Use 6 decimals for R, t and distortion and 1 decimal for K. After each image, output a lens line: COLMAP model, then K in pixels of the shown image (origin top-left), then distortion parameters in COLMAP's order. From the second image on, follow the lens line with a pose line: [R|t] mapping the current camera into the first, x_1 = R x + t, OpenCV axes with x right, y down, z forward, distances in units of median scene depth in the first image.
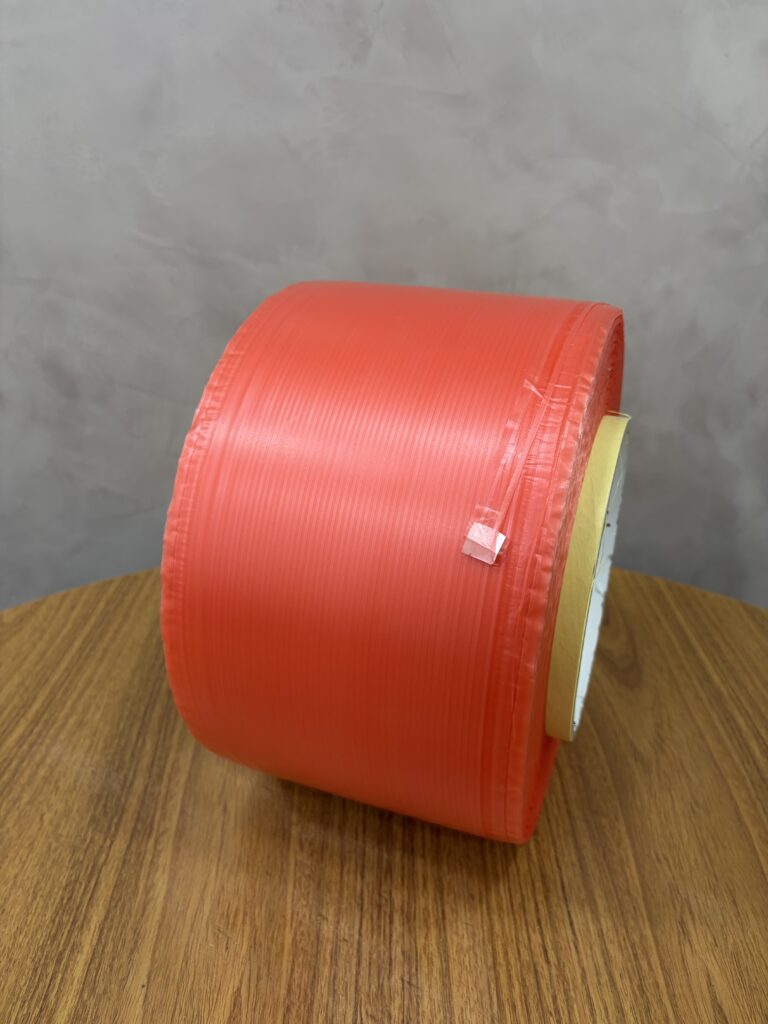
lens RADIAL K [[772.1, 0, 389.0], [0, 772.1, 510.8], [0, 0, 1]] dist [0.000731, -0.017173]
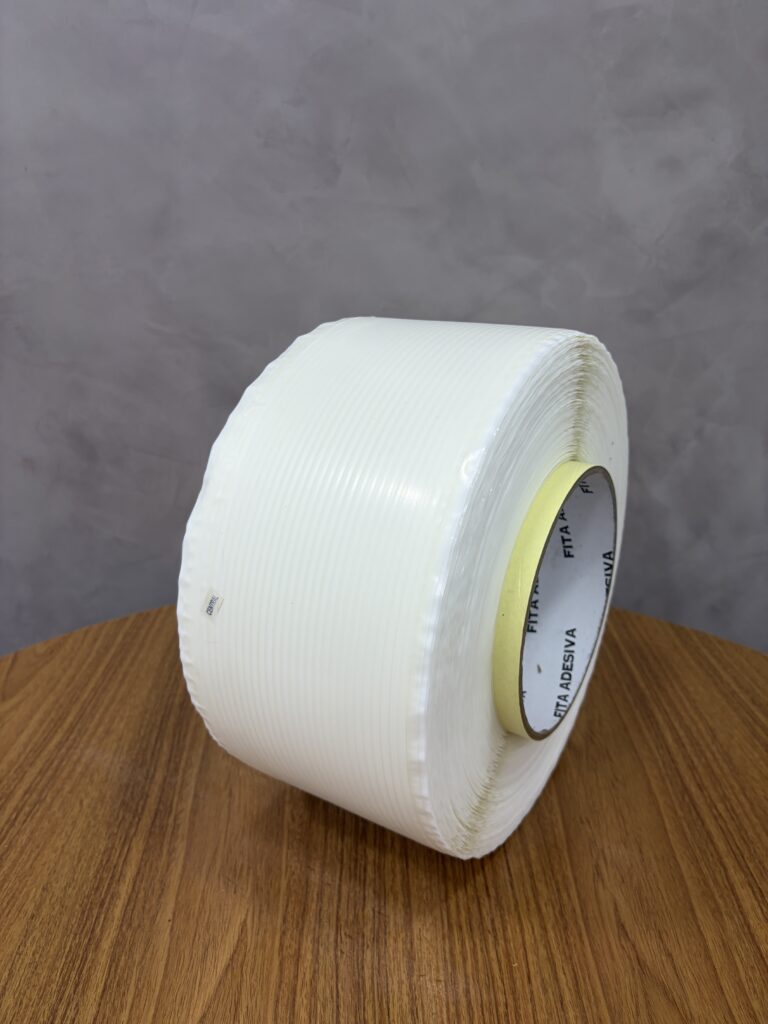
lens RADIAL K [[779.5, 0, 381.0], [0, 779.5, 511.2], [0, 0, 1]] dist [-0.001783, 0.007610]
pose [[0.999721, -0.023551, 0.001579, 0.037514], [0.023604, 0.997263, -0.070062, 0.036026], [0.000076, 0.070080, 0.997541, -0.286619]]
